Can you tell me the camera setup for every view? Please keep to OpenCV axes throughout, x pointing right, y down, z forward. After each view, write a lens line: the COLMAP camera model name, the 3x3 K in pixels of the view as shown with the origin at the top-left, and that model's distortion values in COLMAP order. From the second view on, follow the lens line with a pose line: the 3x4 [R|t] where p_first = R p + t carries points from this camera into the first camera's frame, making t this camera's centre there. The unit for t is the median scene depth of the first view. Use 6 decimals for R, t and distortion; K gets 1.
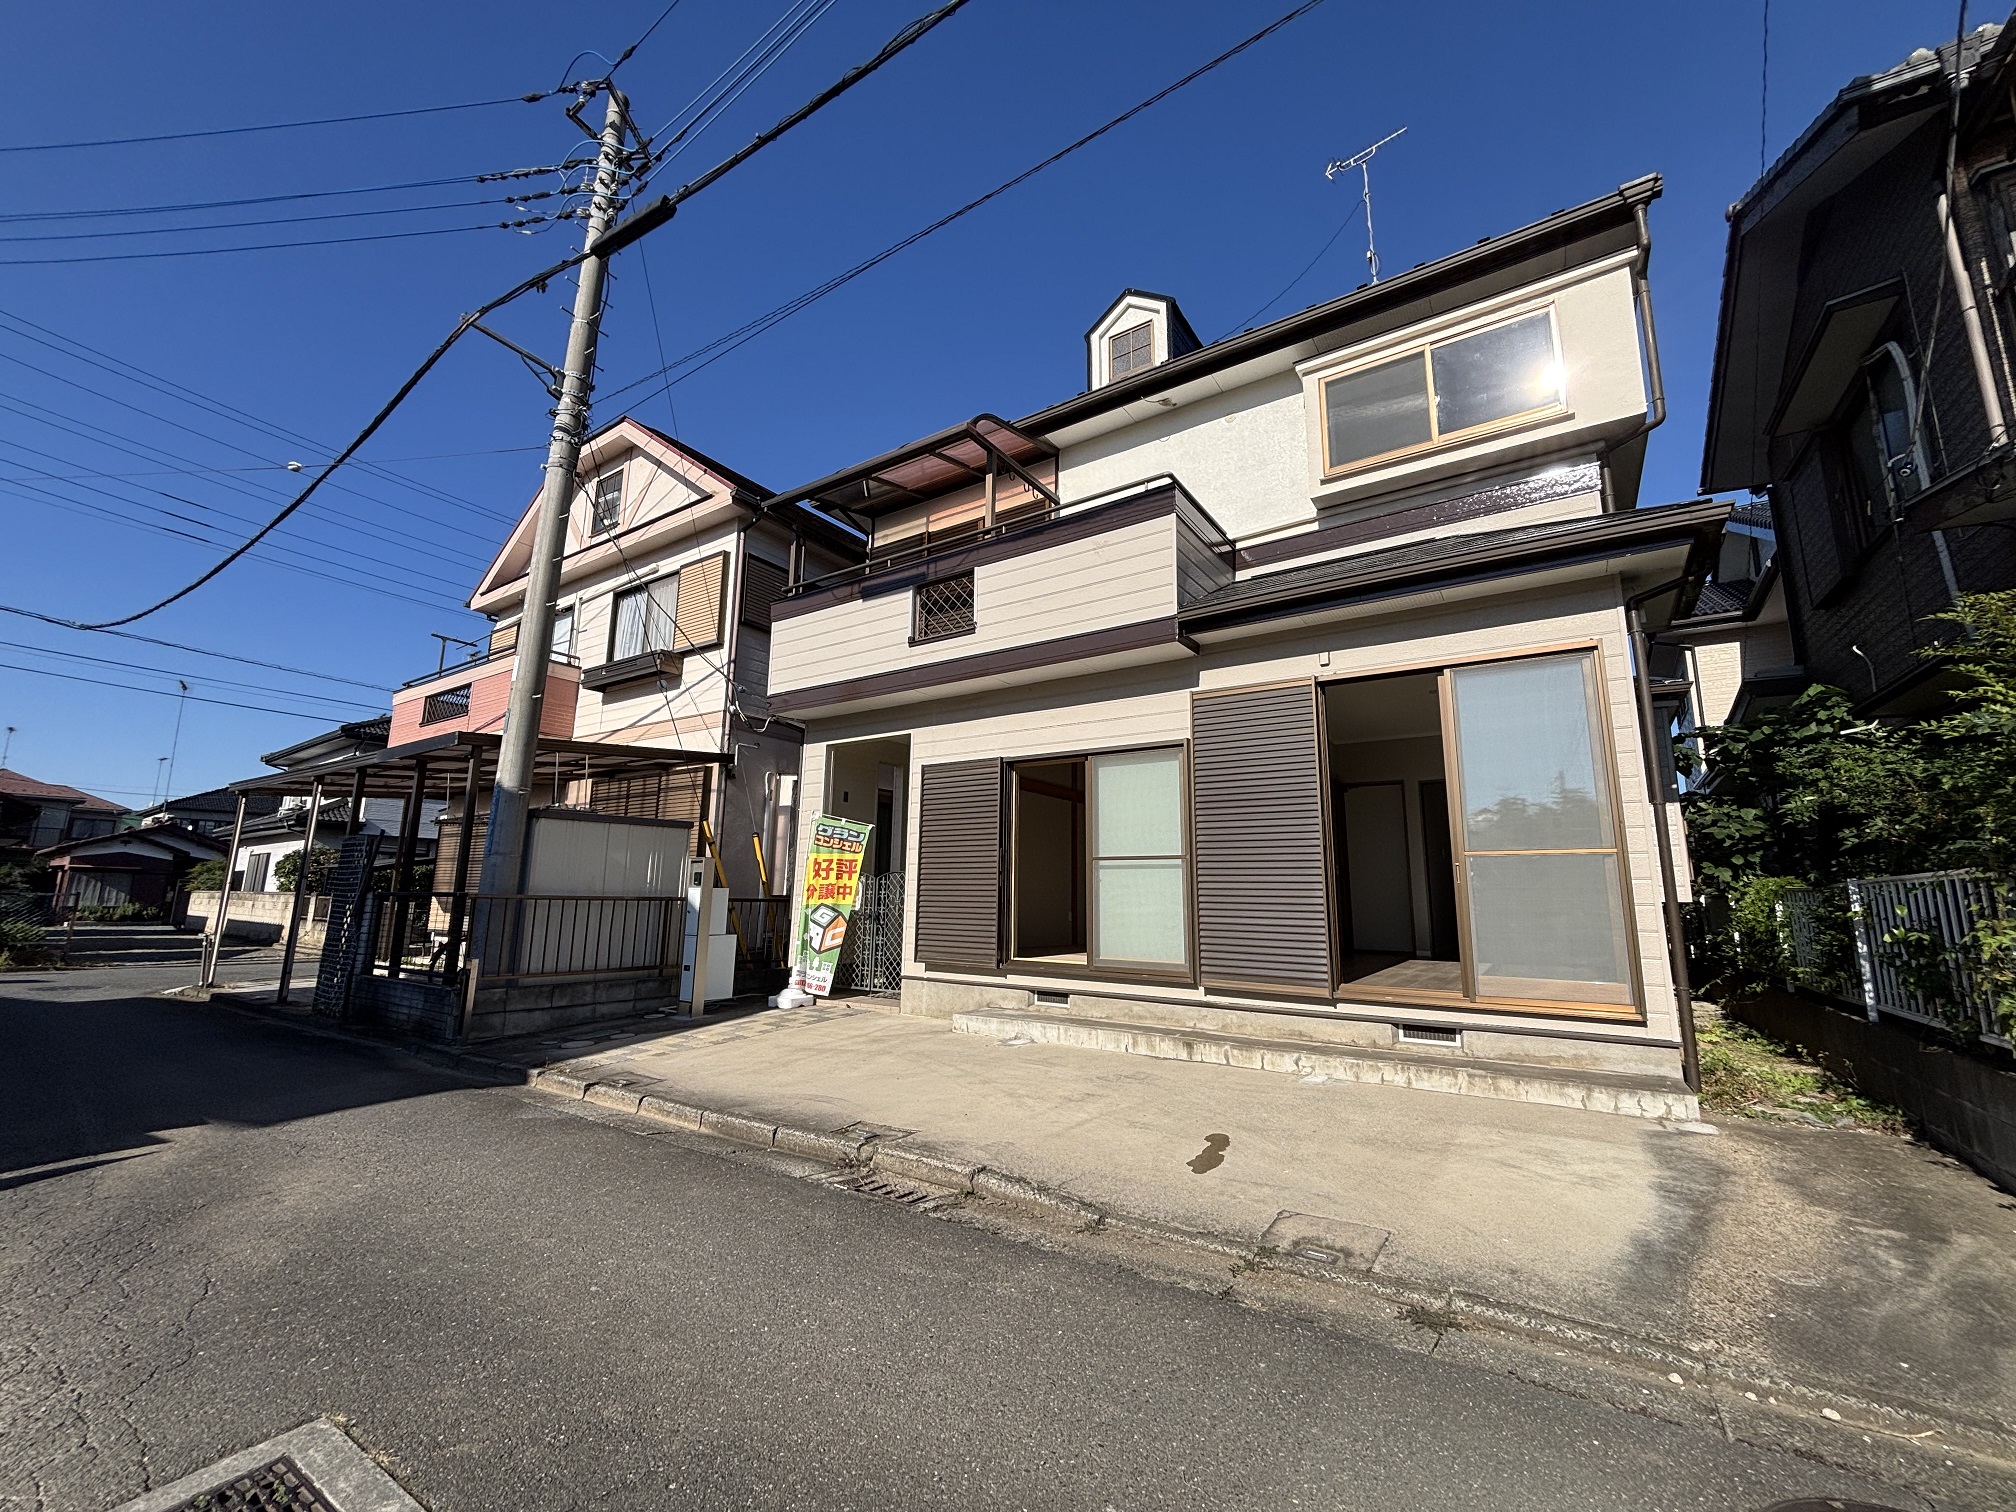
lens RADIAL K [[816.3, 0, 998.8], [0, 816.3, 750.3], [0, 0, 1]] dist [0.000483, 0.000031]
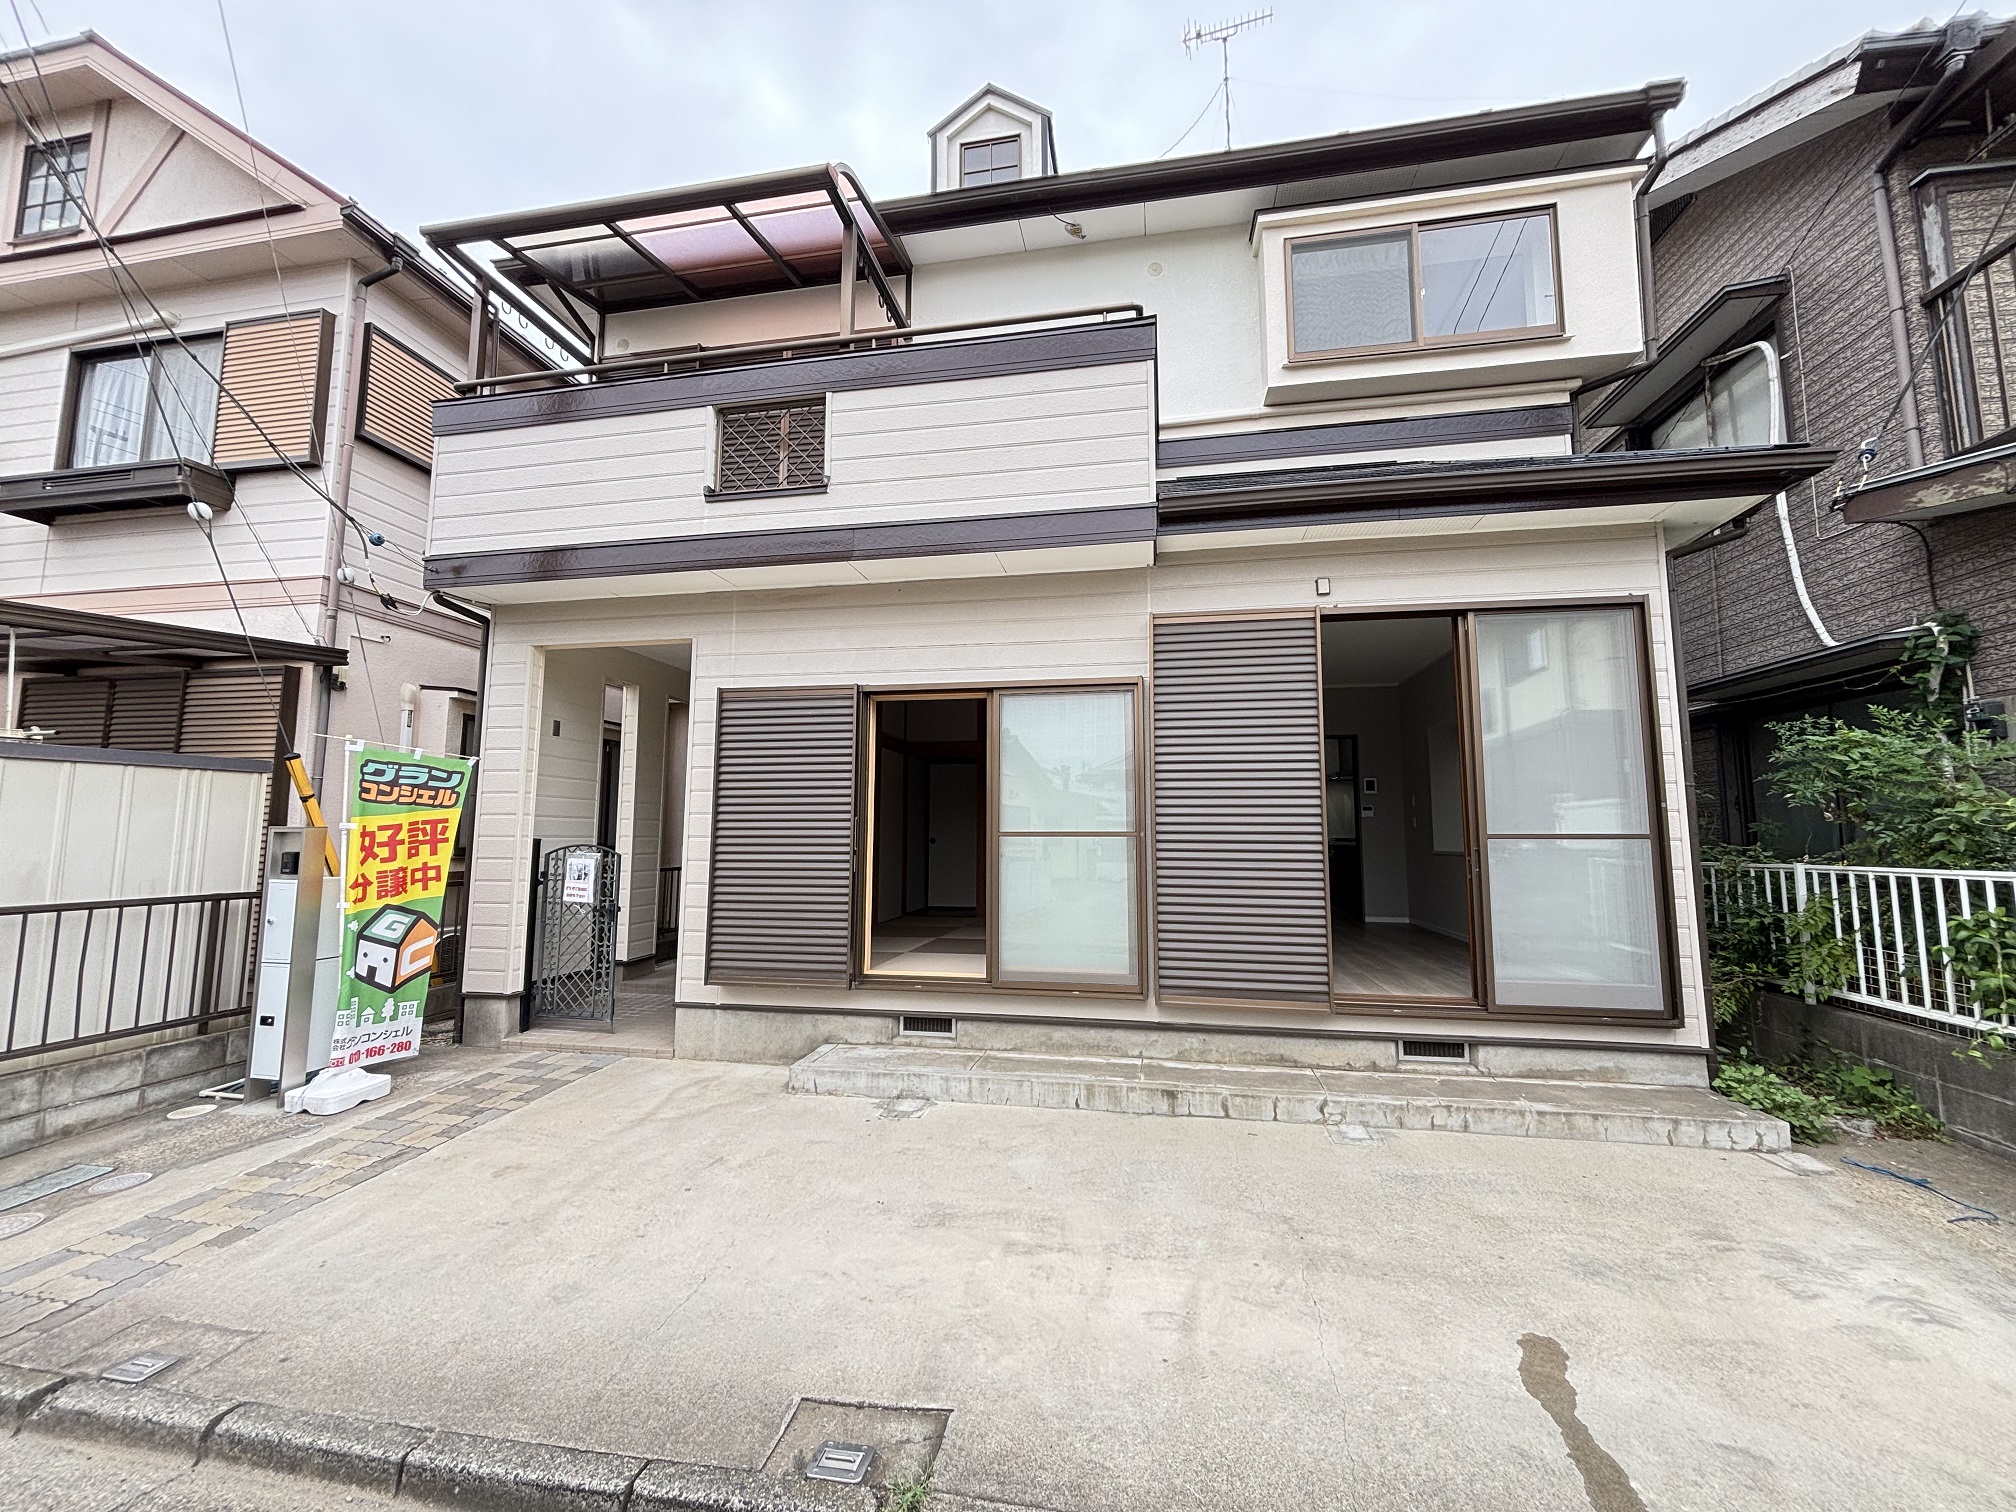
lens RADIAL K [[814.0, 0, 1002.1], [0, 814.0, 752.7], [0, 0, 1]] dist [-0.000519, 0.000469]
pose [[0.913573, 0.030456, 0.405532, -0.155070], [-0.063391, 0.995667, 0.068029, 0.010795], [-0.401703, -0.087856, 0.911546, 0.305972]]
